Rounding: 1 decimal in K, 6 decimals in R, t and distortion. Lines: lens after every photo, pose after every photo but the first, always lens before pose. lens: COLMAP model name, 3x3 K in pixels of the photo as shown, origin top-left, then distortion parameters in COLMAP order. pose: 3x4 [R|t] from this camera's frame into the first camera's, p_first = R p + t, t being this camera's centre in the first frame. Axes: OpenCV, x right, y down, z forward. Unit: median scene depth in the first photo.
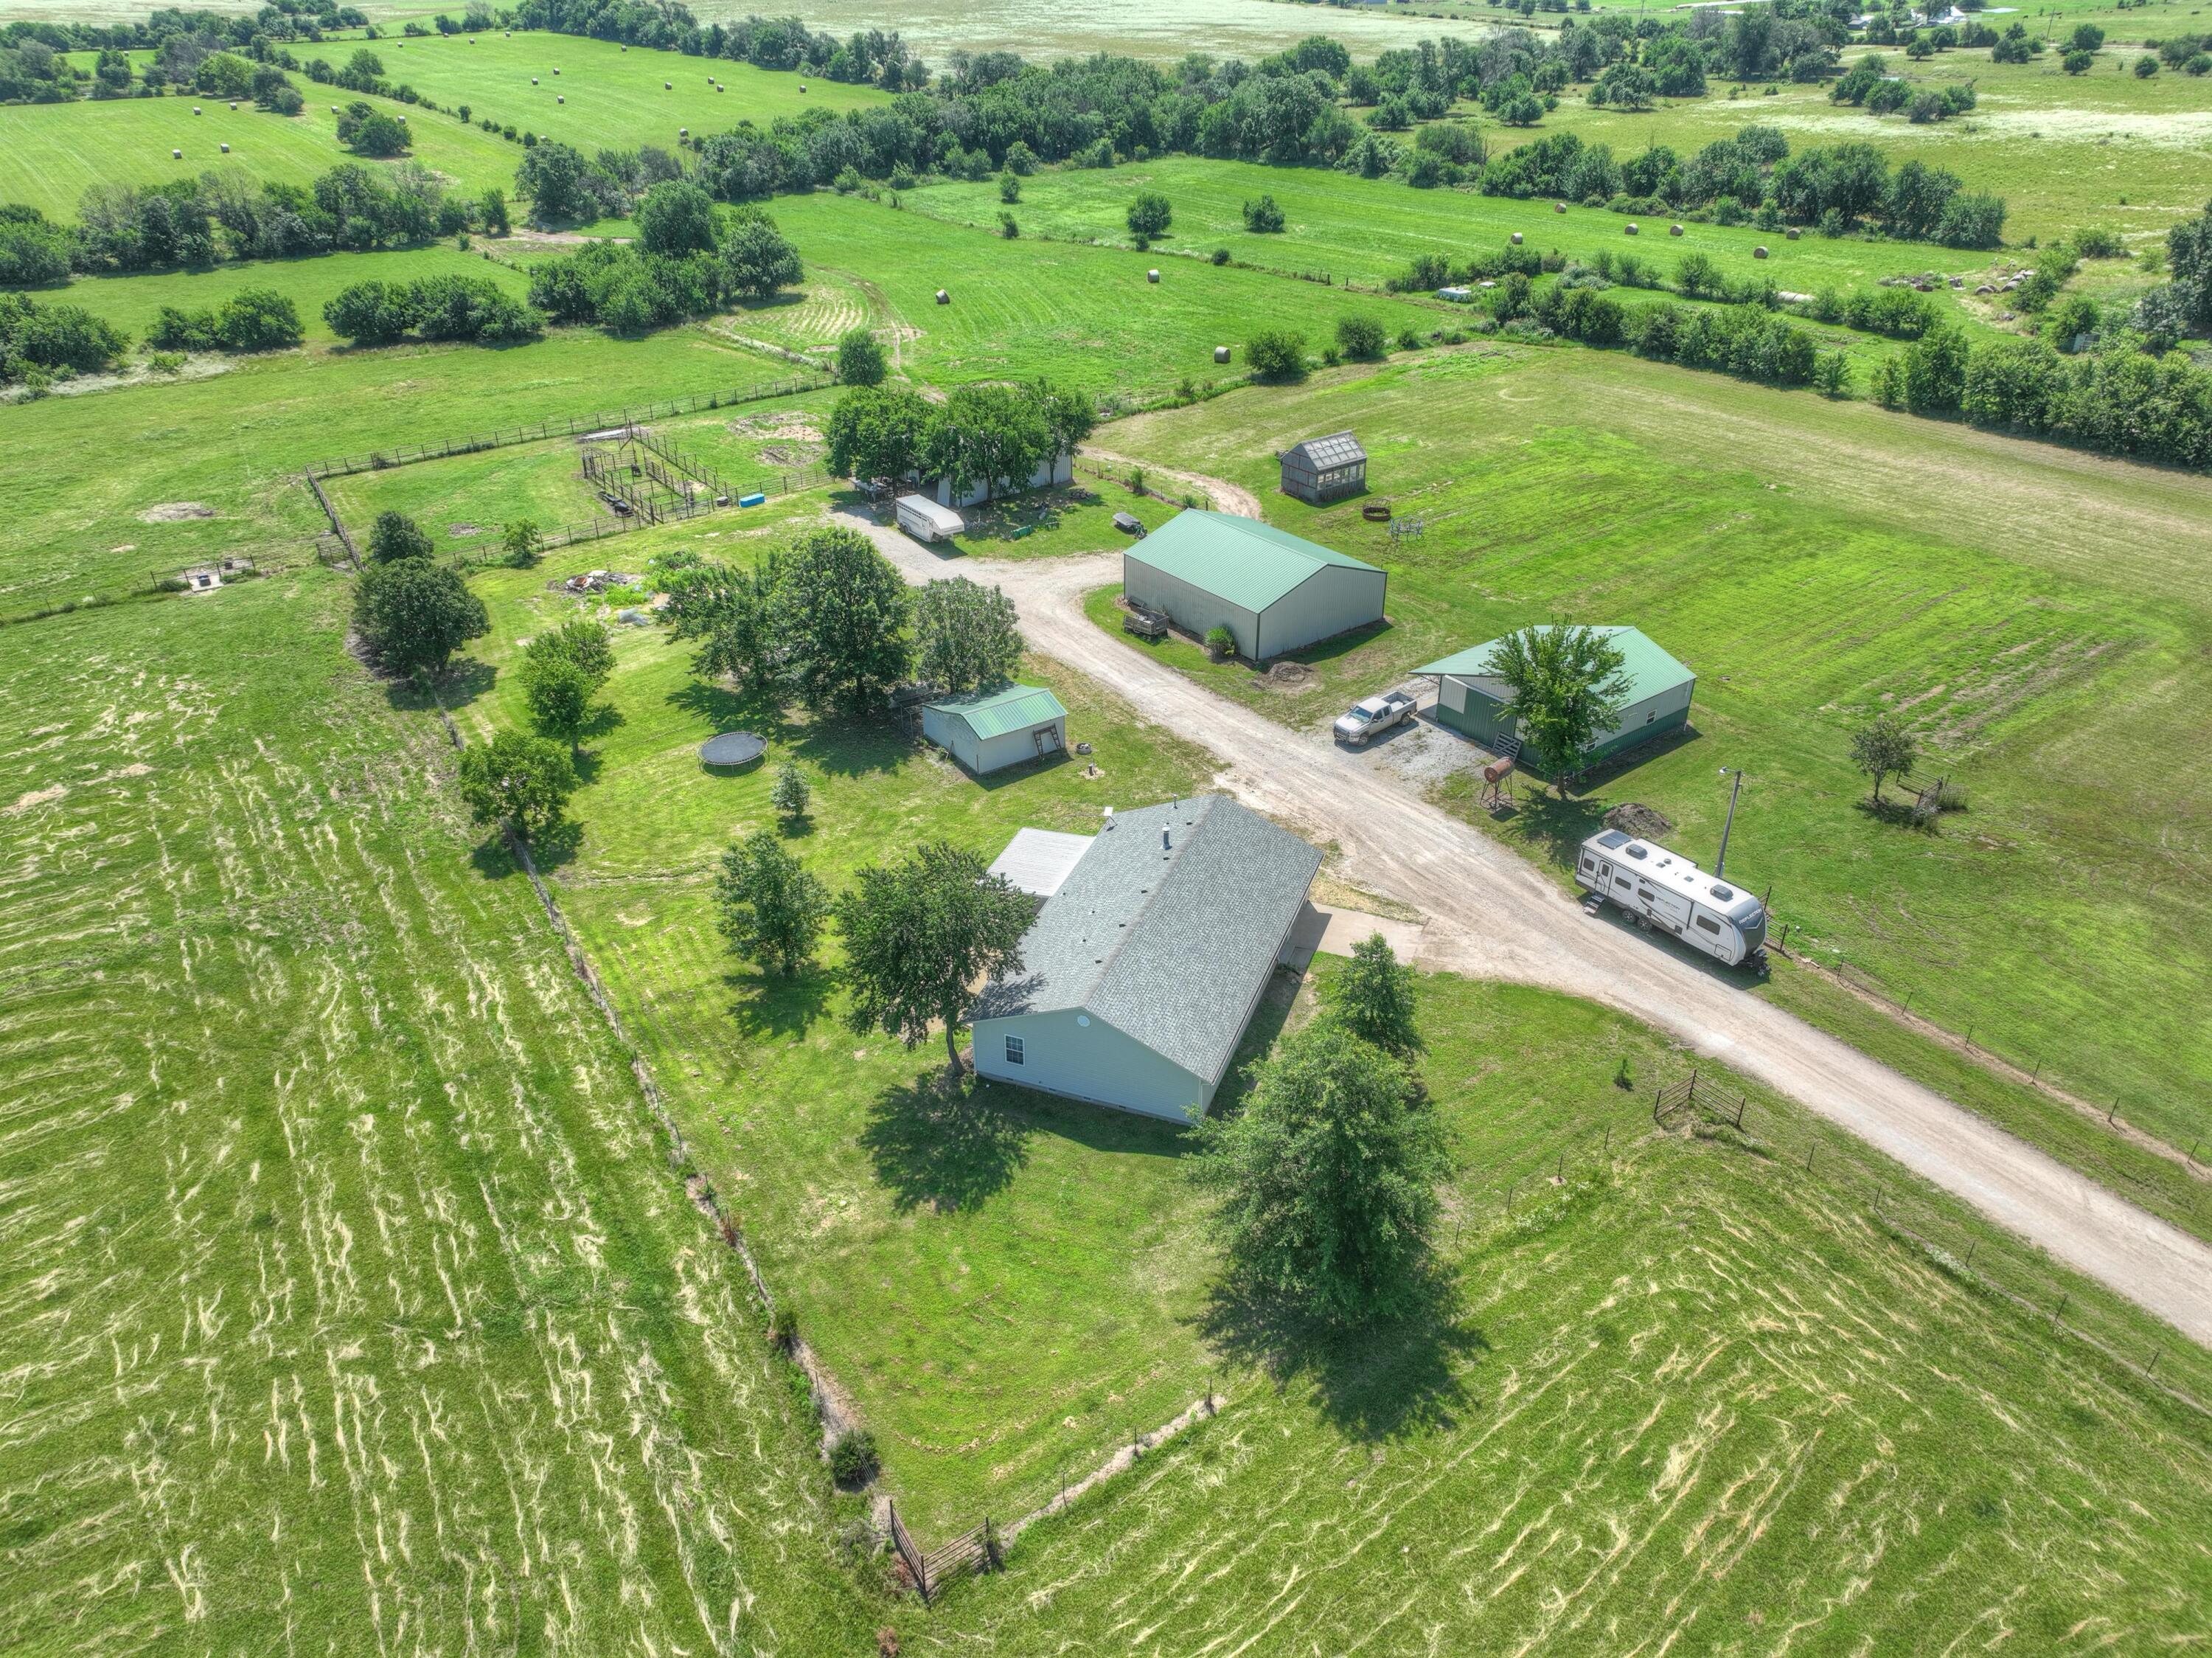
lens RADIAL K [[1548.7, 0, 1106.4], [0, 1548.7, 827.7], [0, 0, 1]] dist [-0.003937, 0.022872]
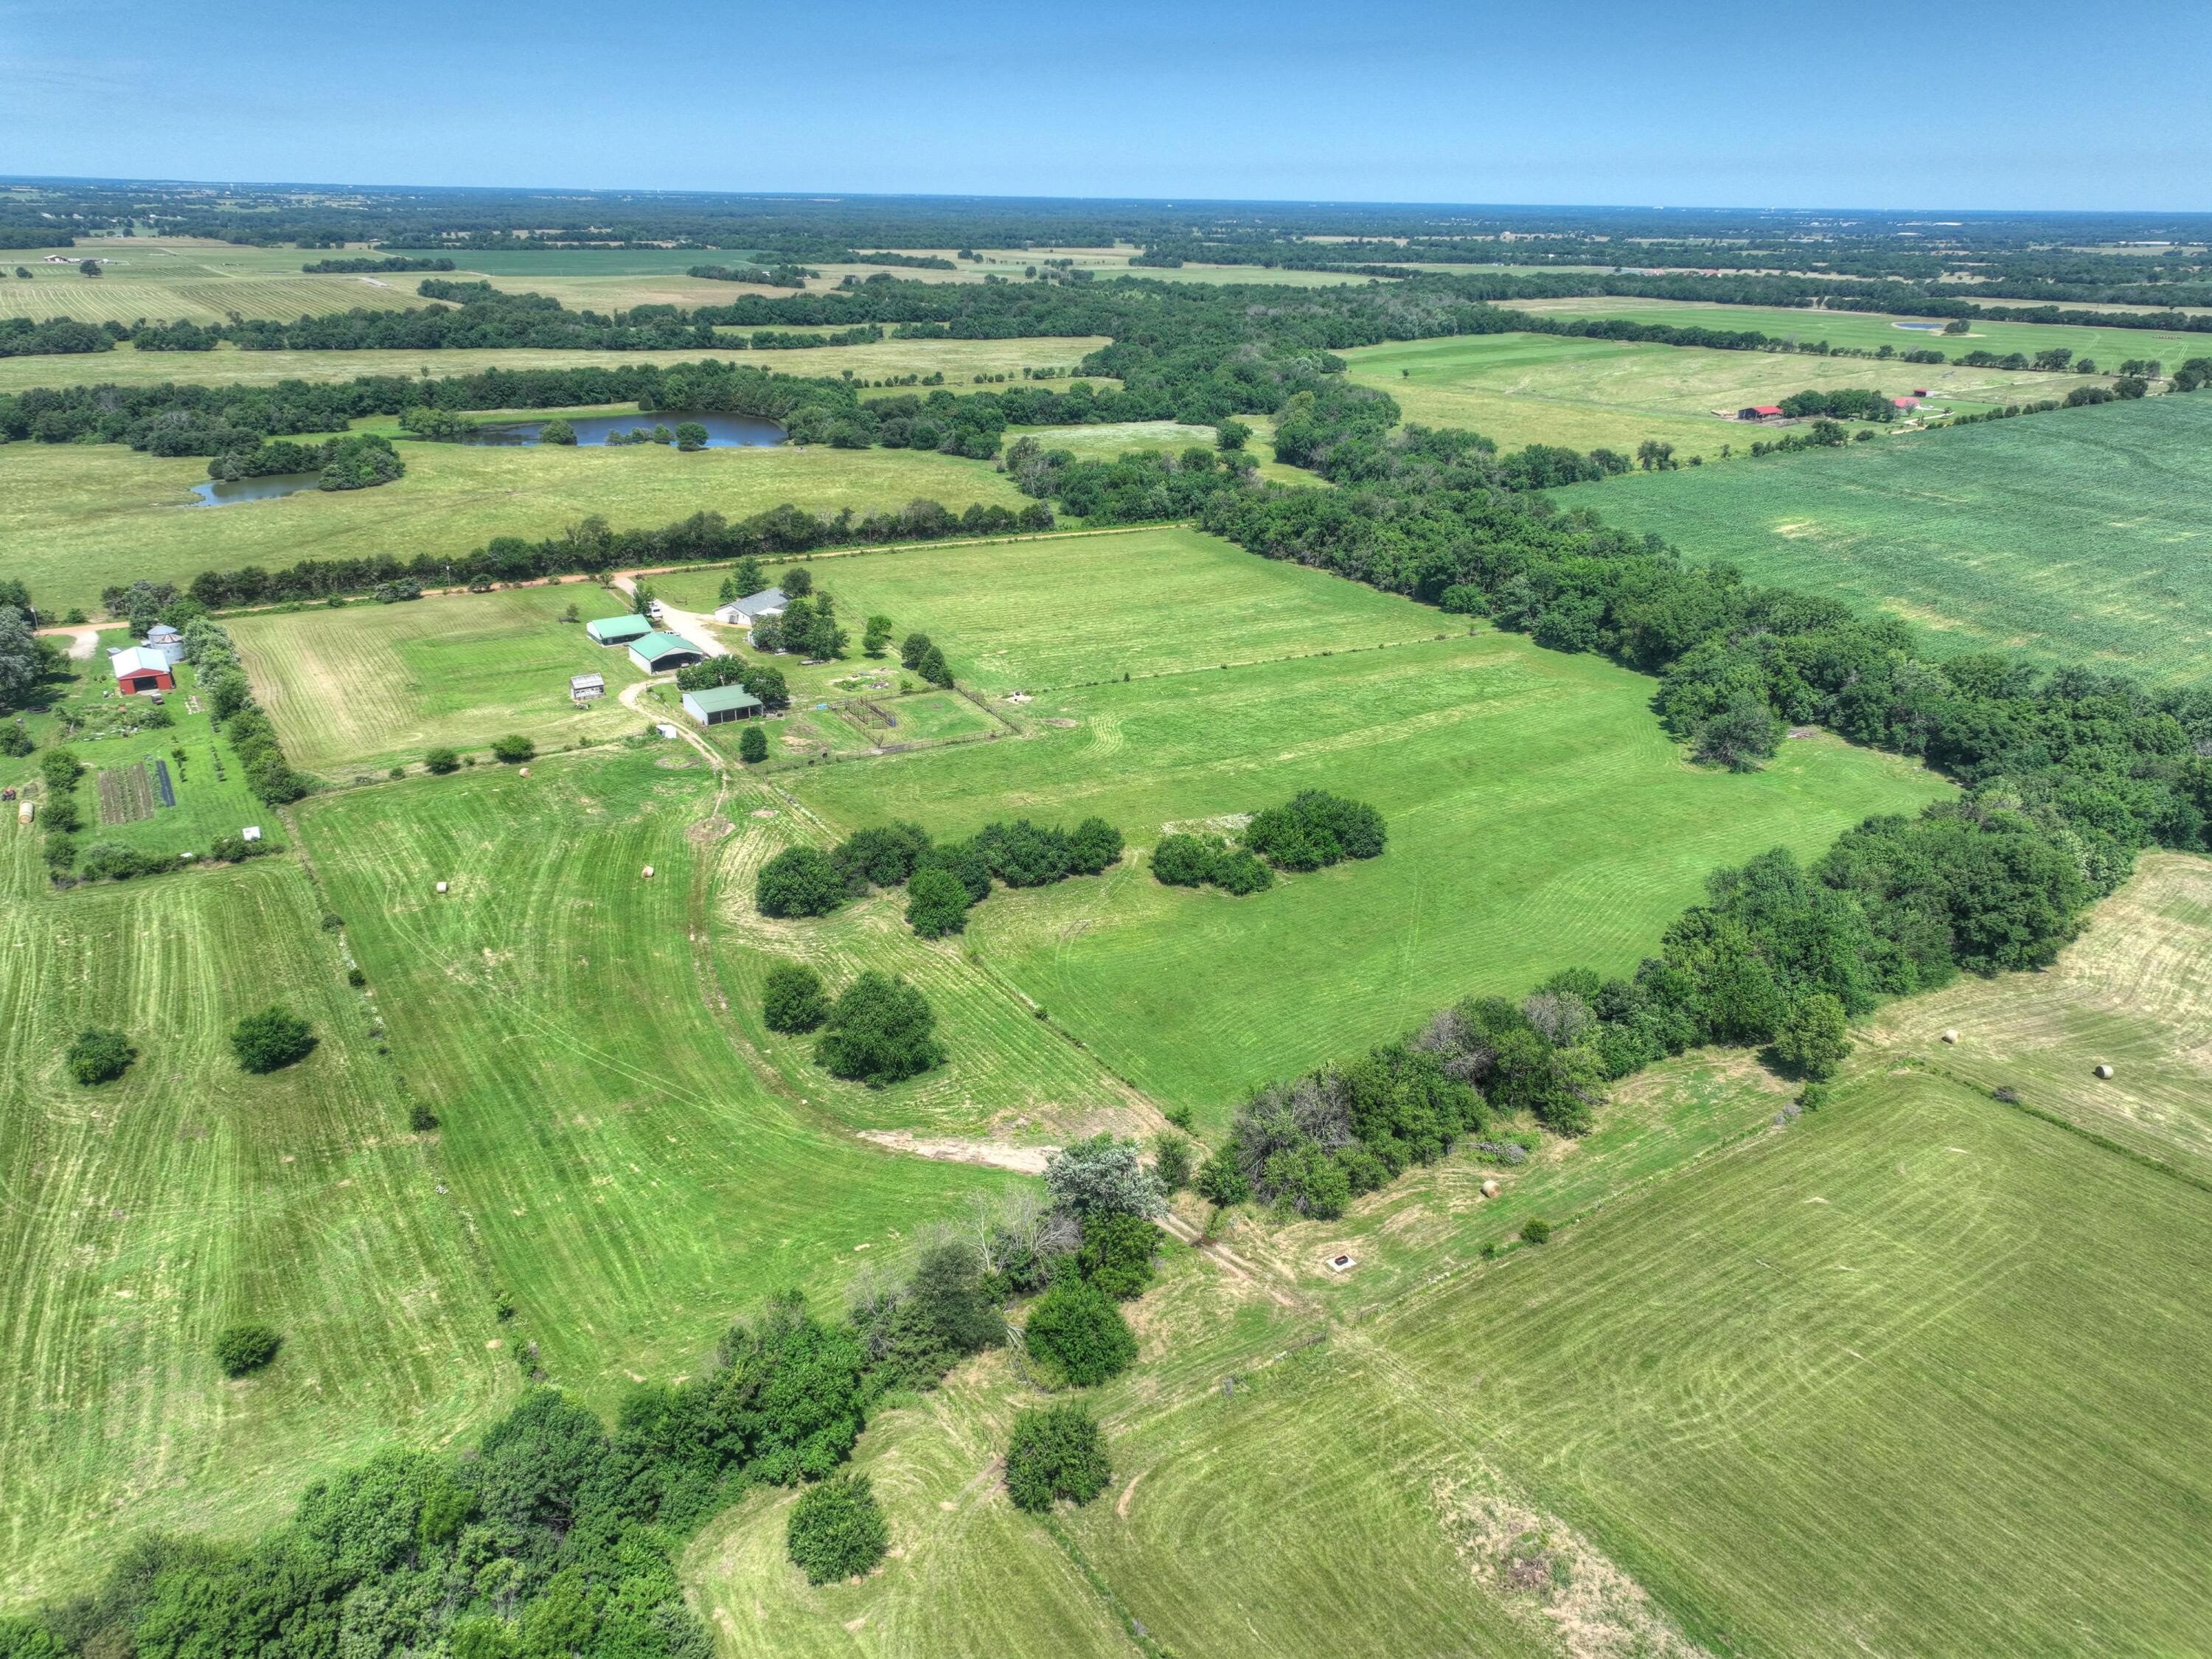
lens RADIAL K [[1548.5, 0, 1105.6], [0, 1548.5, 830.5], [0, 0, 1]] dist [-0.003937, 0.022872]
pose [[-0.998354, -0.033920, 0.046242, -0.740099], [0.016438, 0.603241, 0.797389, -1.888505], [-0.054942, 0.796837, -0.601691, 2.423221]]
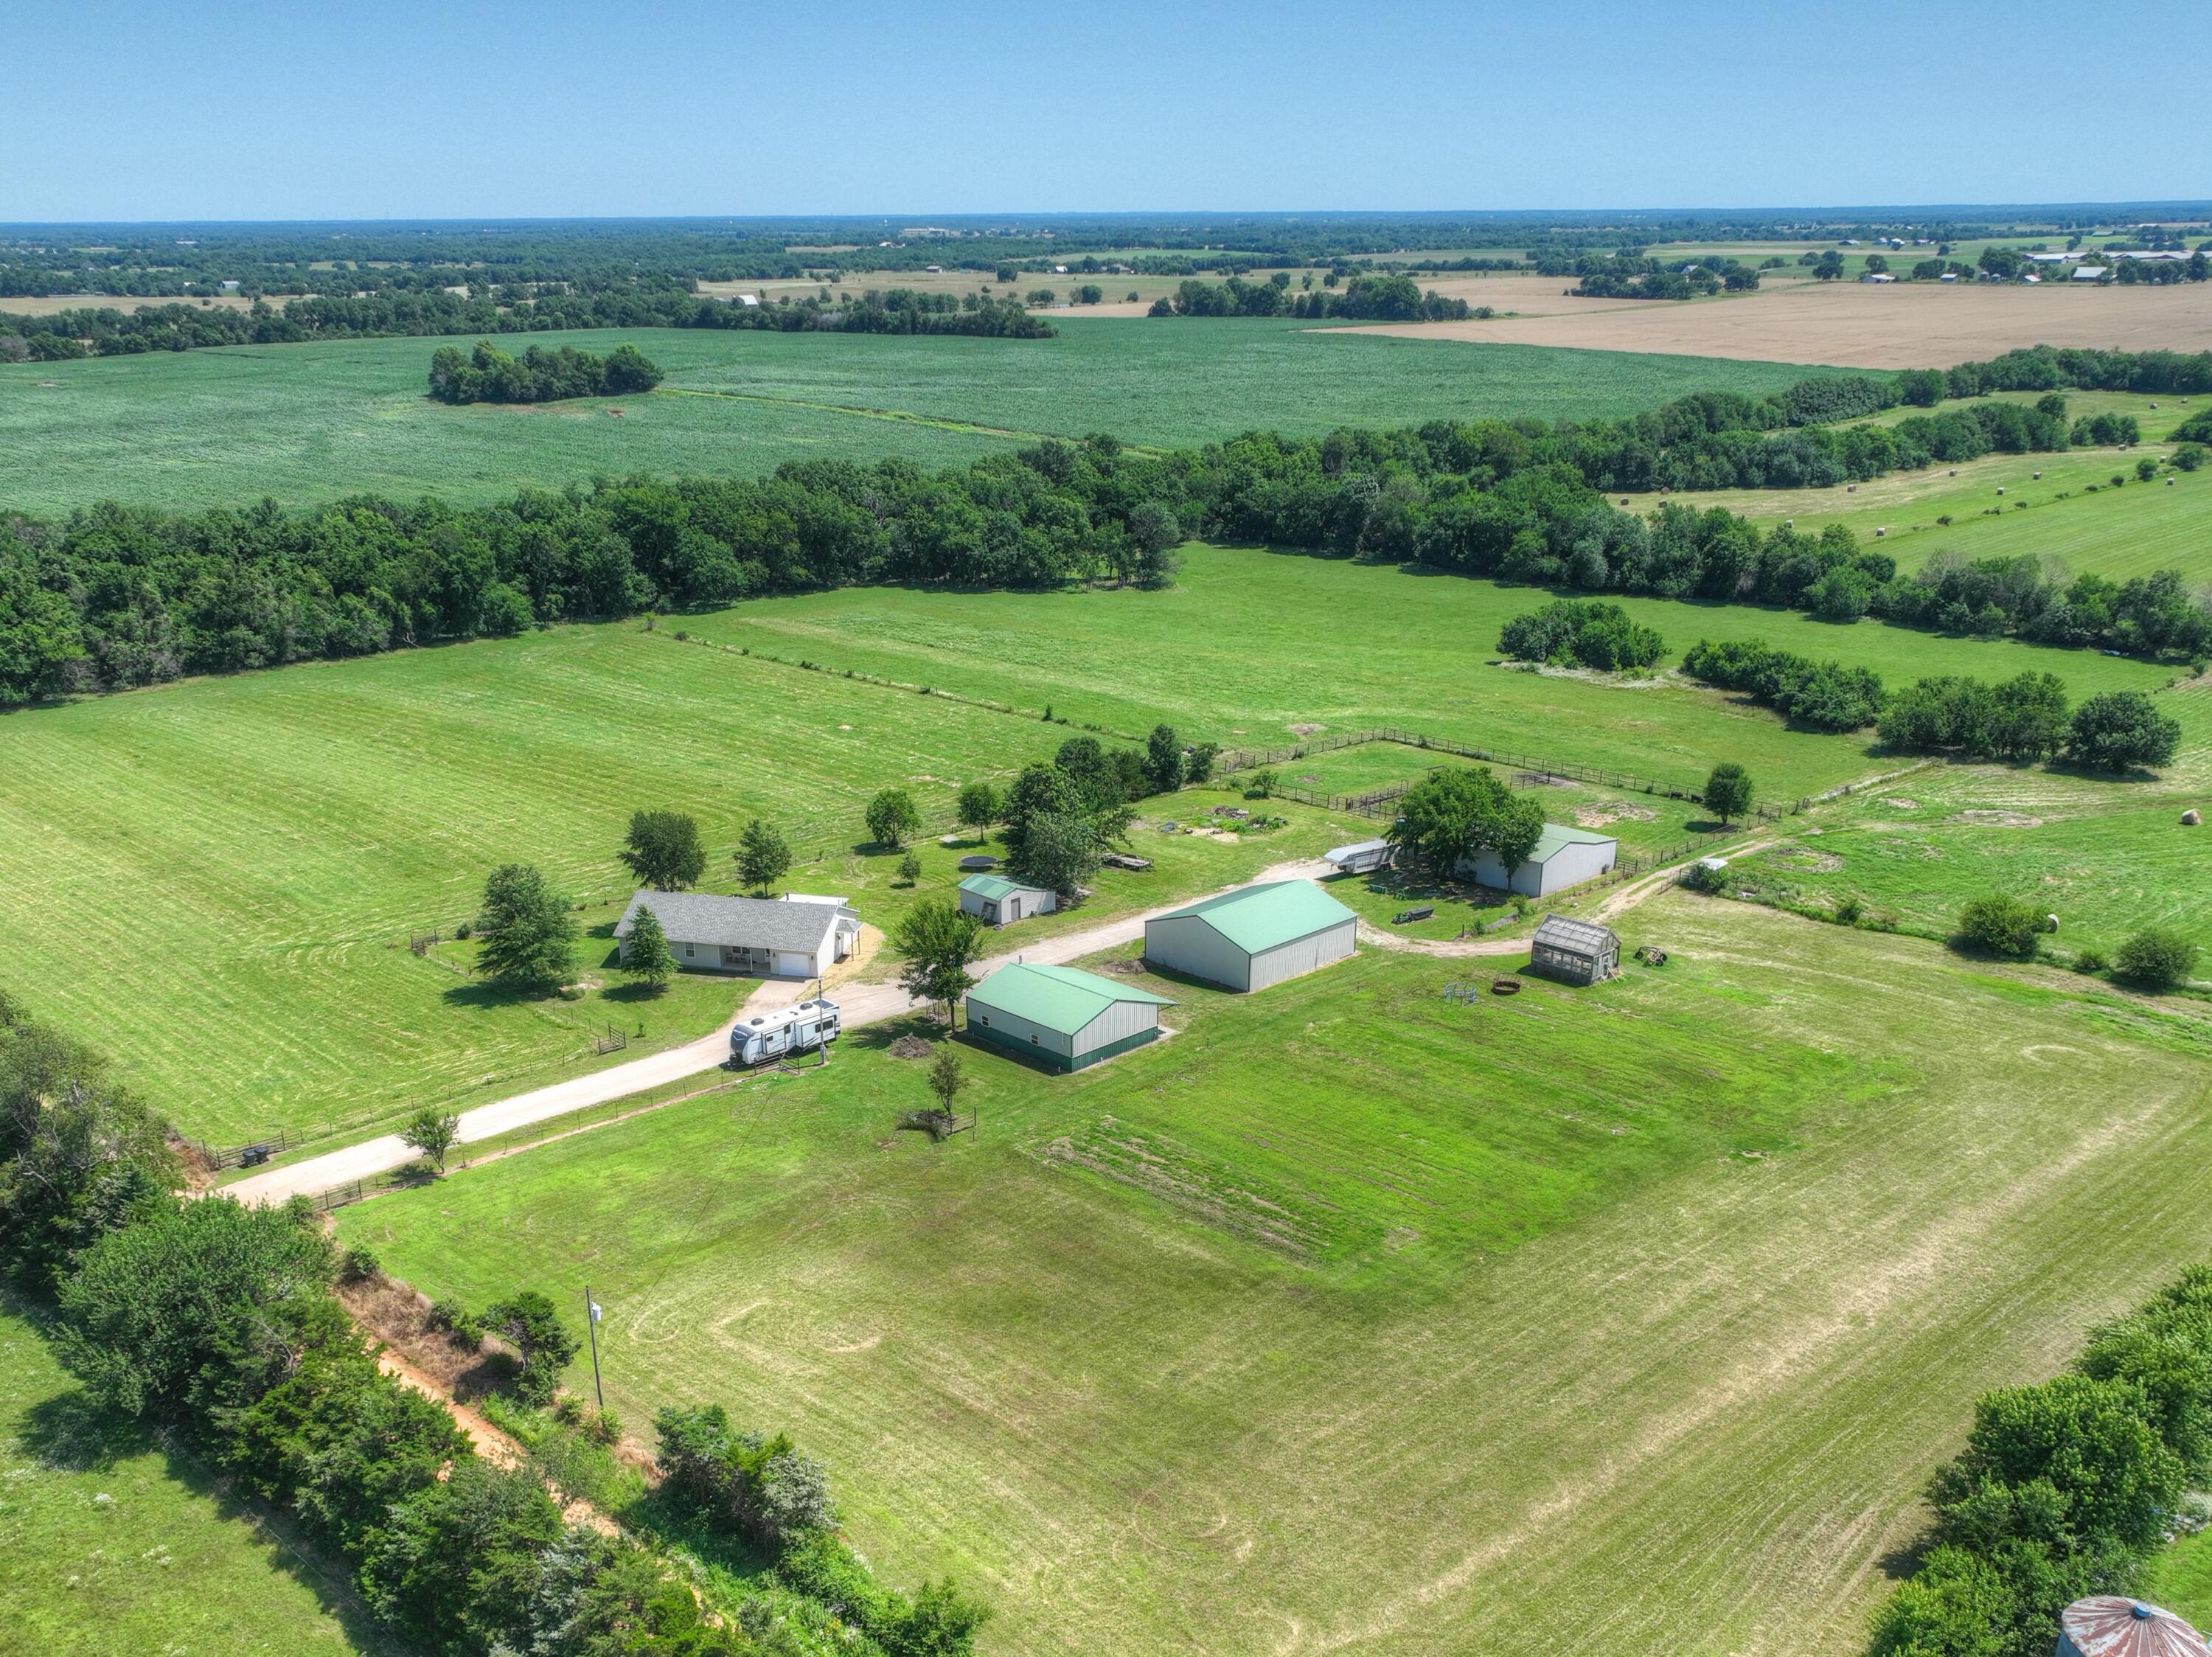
lens RADIAL K [[2056.0, 0, 1043.8], [0, 2056.0, 1048.4], [0, 0, 1]] dist [0.007136, 0.000000]
pose [[0.113754, 0.373918, -0.920460, 1.250166], [-0.496198, 0.824031, 0.273424, -0.347782], [0.860725, 0.425627, 0.279274, 0.339854]]
